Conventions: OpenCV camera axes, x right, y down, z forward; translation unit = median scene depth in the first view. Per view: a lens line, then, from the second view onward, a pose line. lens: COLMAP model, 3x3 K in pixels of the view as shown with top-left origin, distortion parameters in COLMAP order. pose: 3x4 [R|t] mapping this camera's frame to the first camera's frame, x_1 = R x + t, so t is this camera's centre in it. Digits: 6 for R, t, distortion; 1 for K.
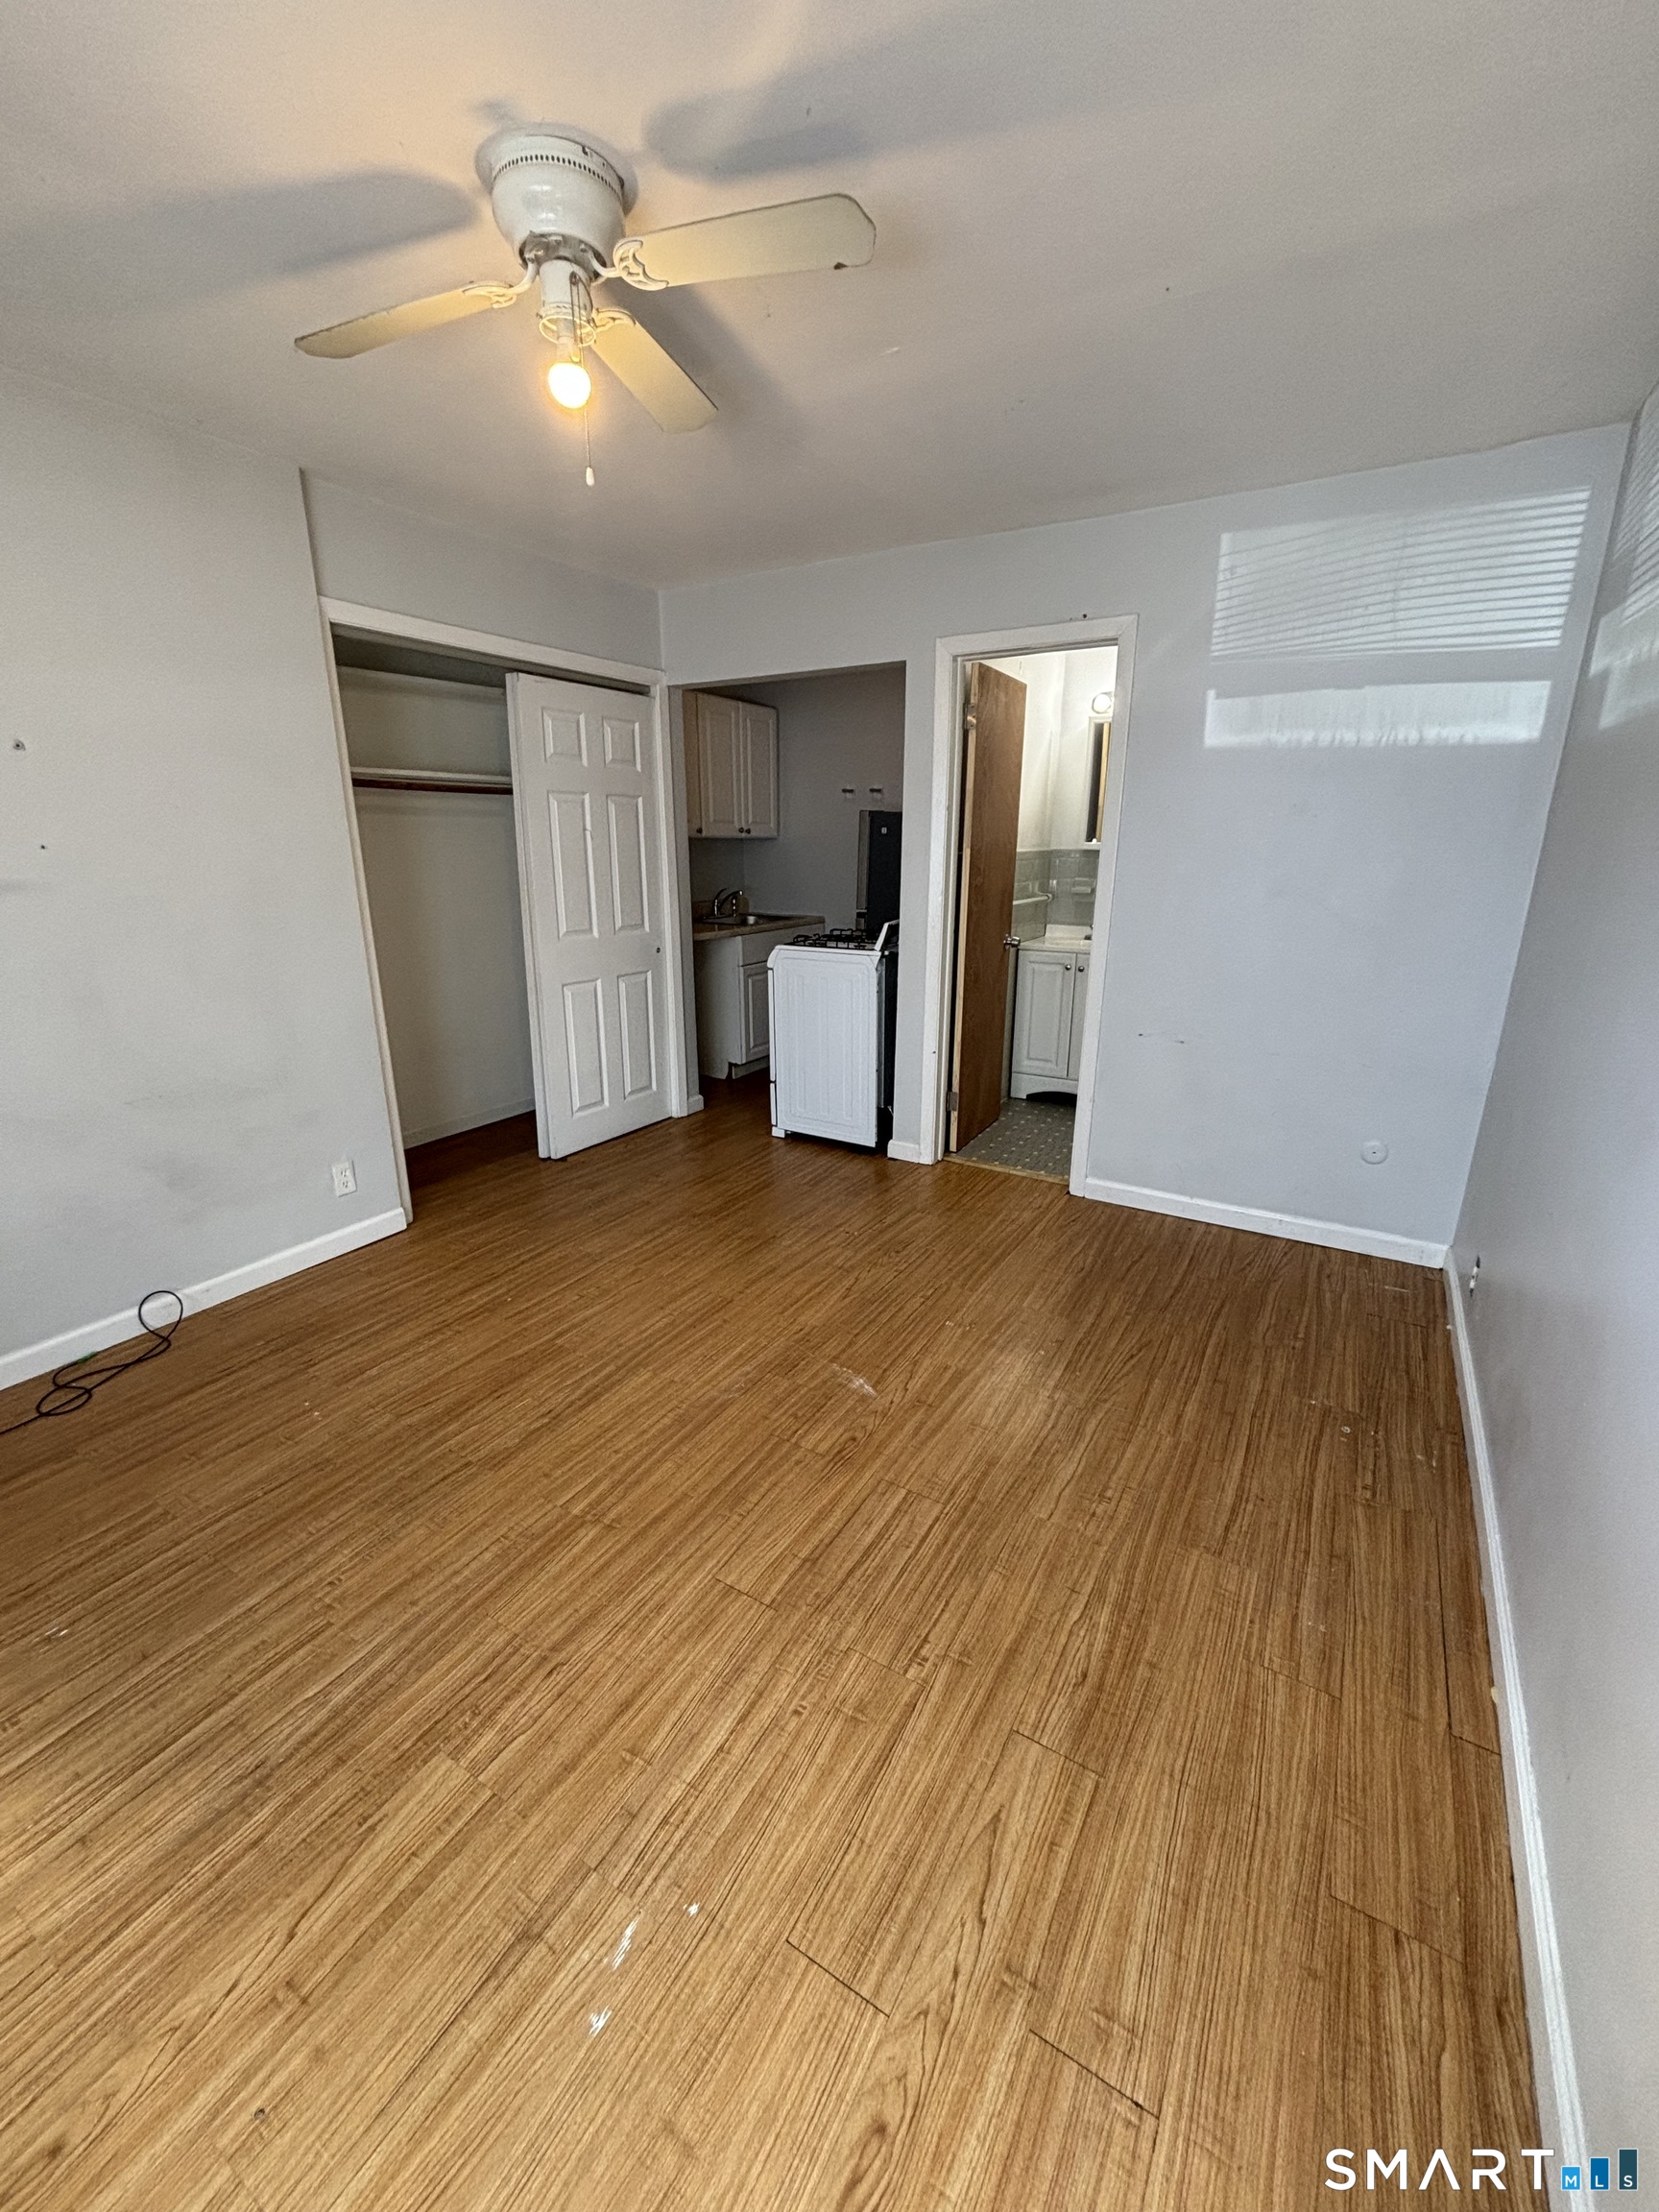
lens RADIAL K [[892.1, 0, 833.0], [0, 892.1, 1099.4], [0, 0, 1]] dist [-0.003226, 0.000450]
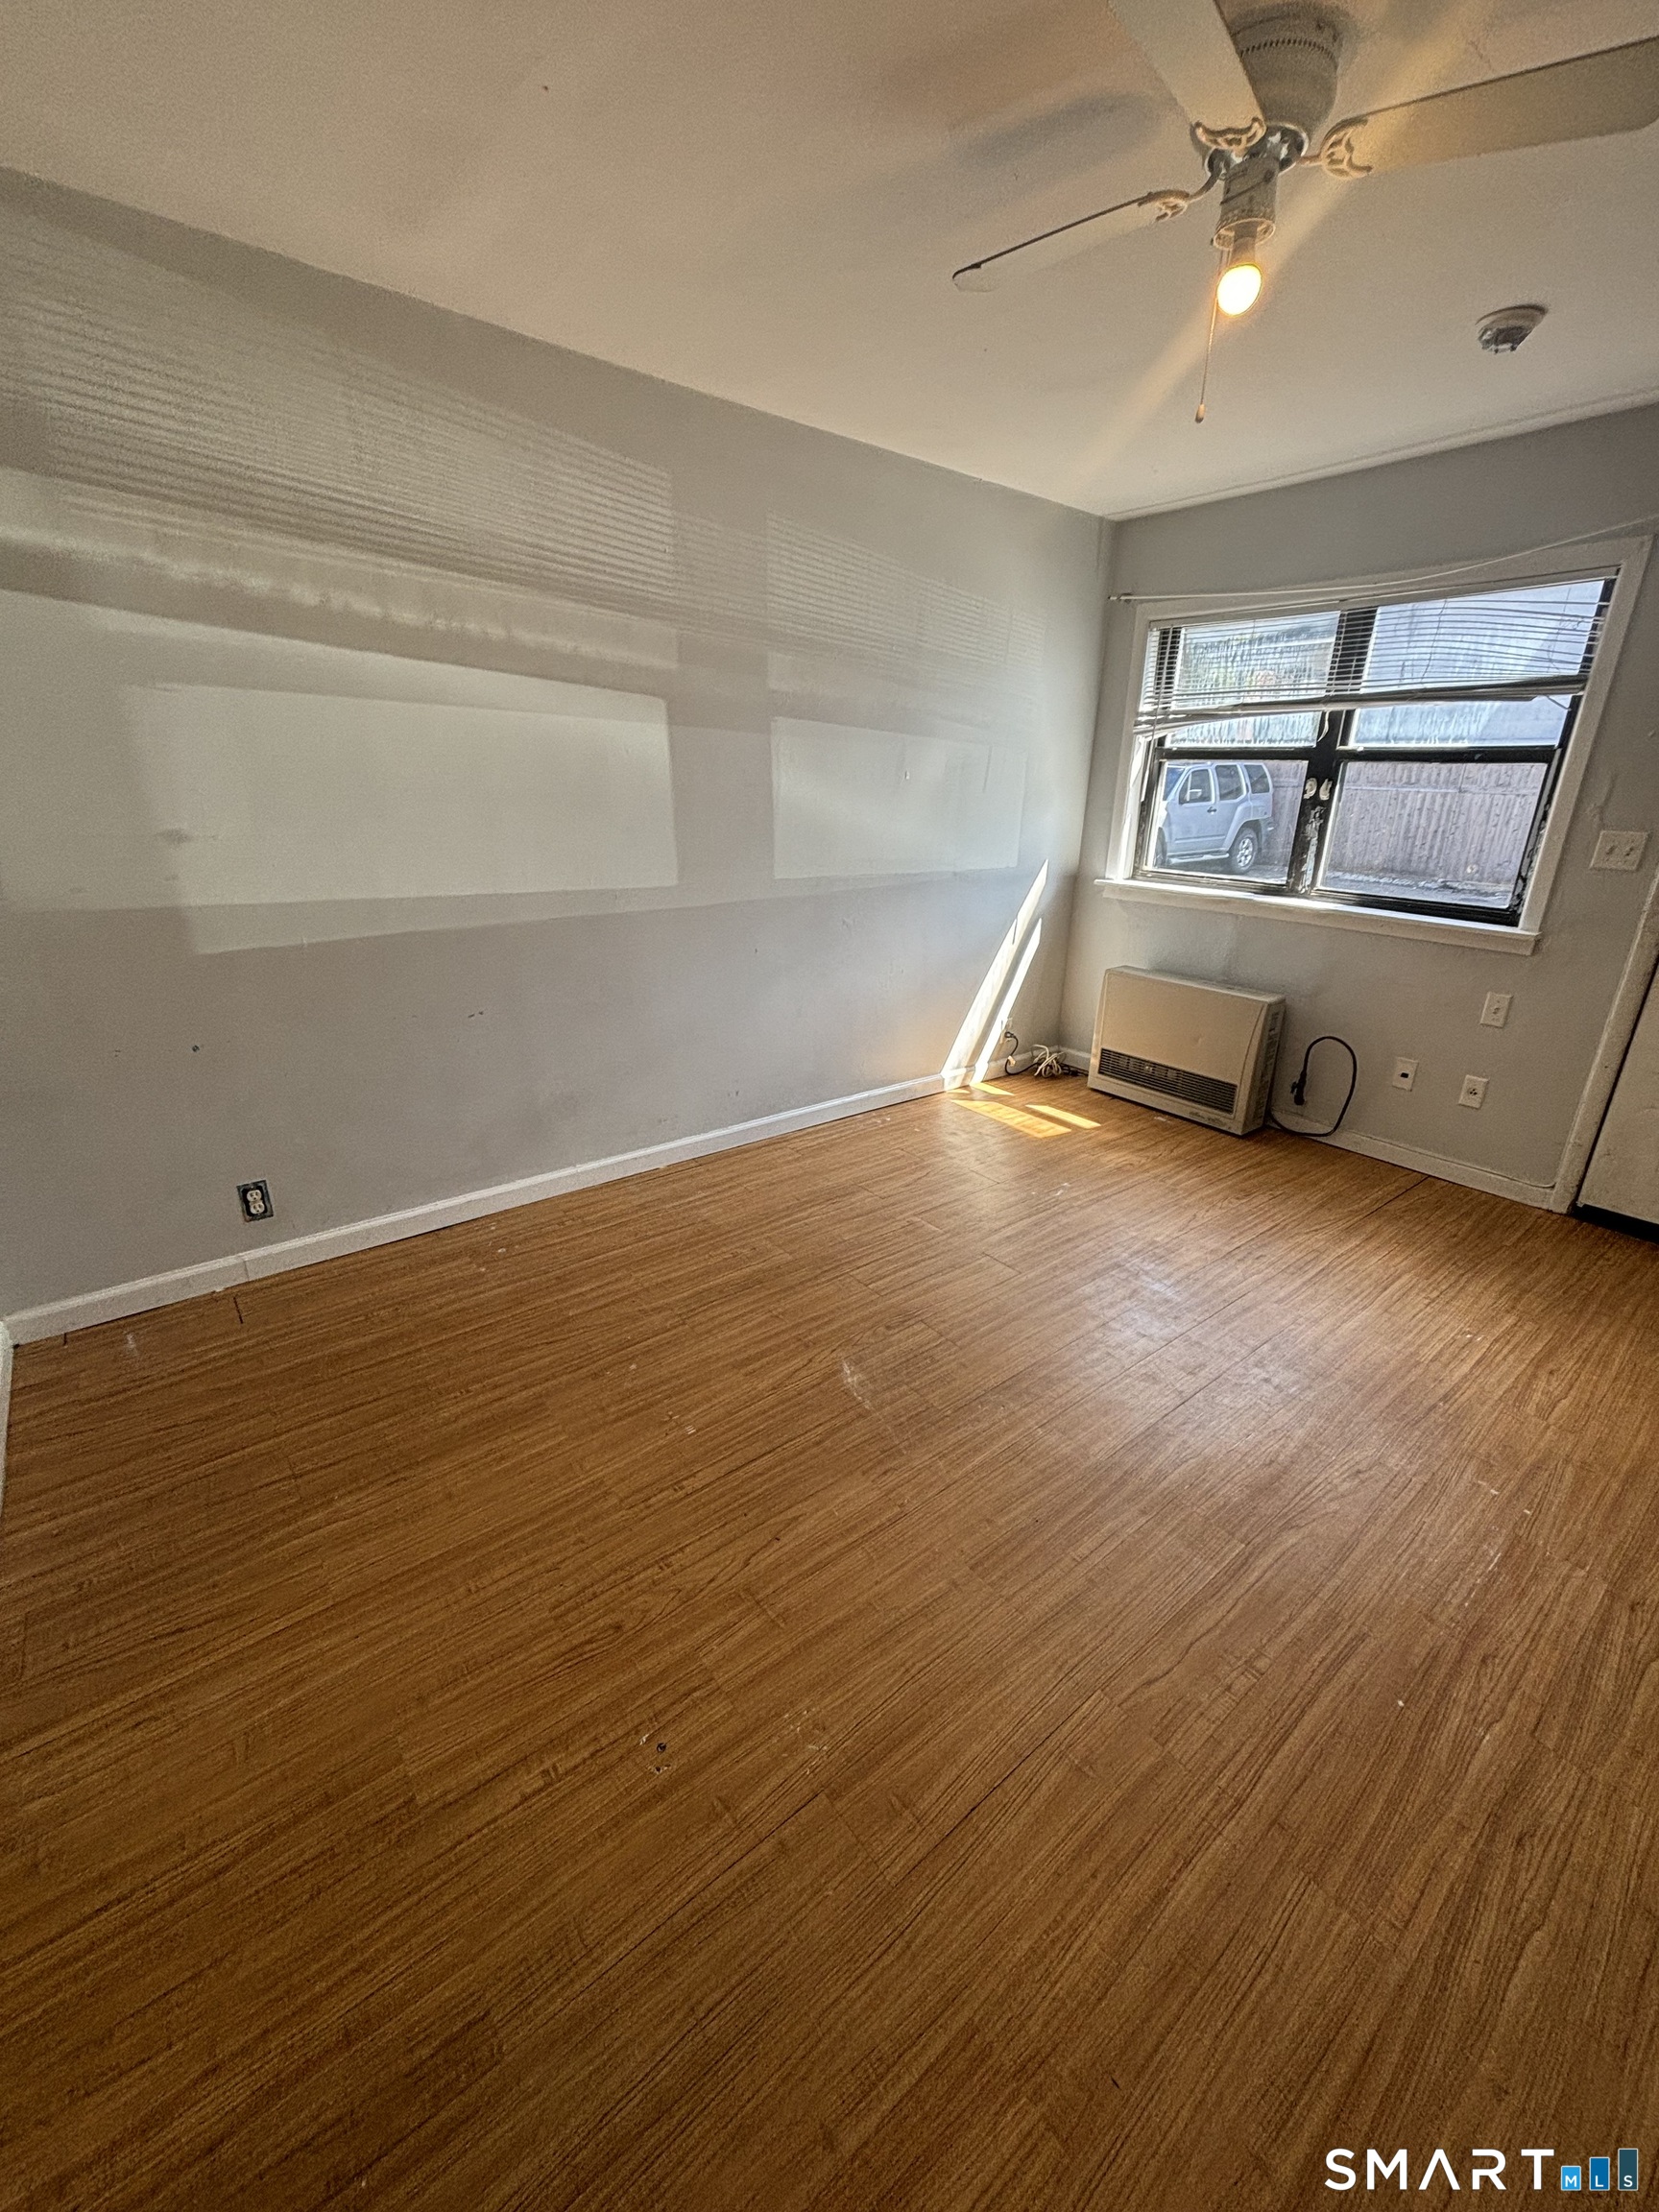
lens RADIAL K [[892.1, 0, 833.0], [0, 892.1, 1099.4], [0, 0, 1]] dist [-0.003226, 0.000450]
pose [[-0.937092, -0.139802, 0.319866, -0.172521], [0.078233, 0.808891, 0.582730, -0.378497], [-0.340204, 0.571096, -0.747068, 1.293757]]
